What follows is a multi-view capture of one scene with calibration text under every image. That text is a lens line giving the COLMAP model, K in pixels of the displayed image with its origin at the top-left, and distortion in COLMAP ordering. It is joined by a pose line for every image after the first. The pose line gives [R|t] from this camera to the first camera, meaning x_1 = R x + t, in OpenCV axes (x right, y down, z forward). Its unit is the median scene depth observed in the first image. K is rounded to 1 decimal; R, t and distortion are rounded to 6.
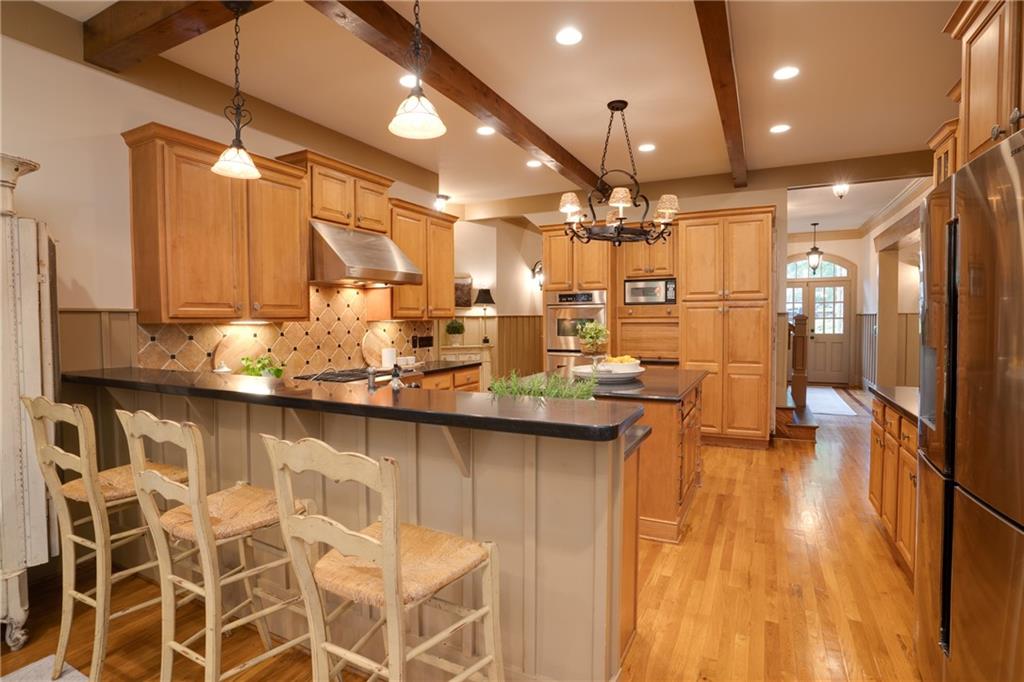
lens RADIAL K [[499.5, 0, 514.4], [0, 499.5, 341.3], [0, 0, 1]] dist [-0.067266, 0.025267]
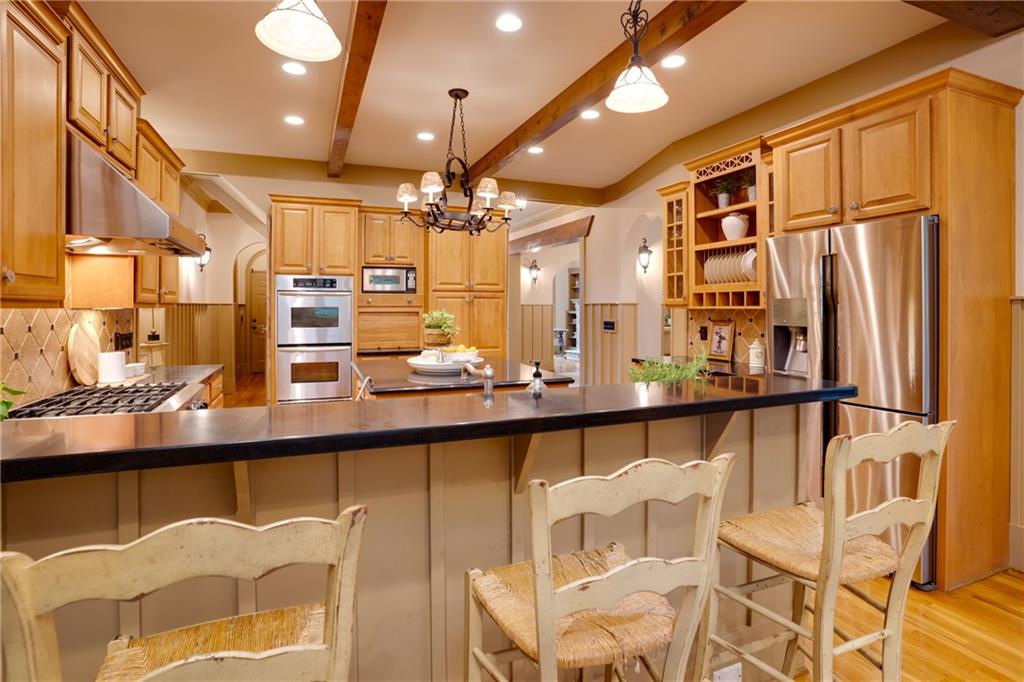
lens RADIAL K [[513.4, 0, 509.8], [0, 513.4, 305.9], [0, 0, 1]] dist [-0.031683, -0.000007]
pose [[0.666169, 0.009042, 0.745746, -0.321823], [0.028094, 0.998913, -0.037208, -0.005840], [-0.745272, 0.045738, 0.665190, 0.168263]]
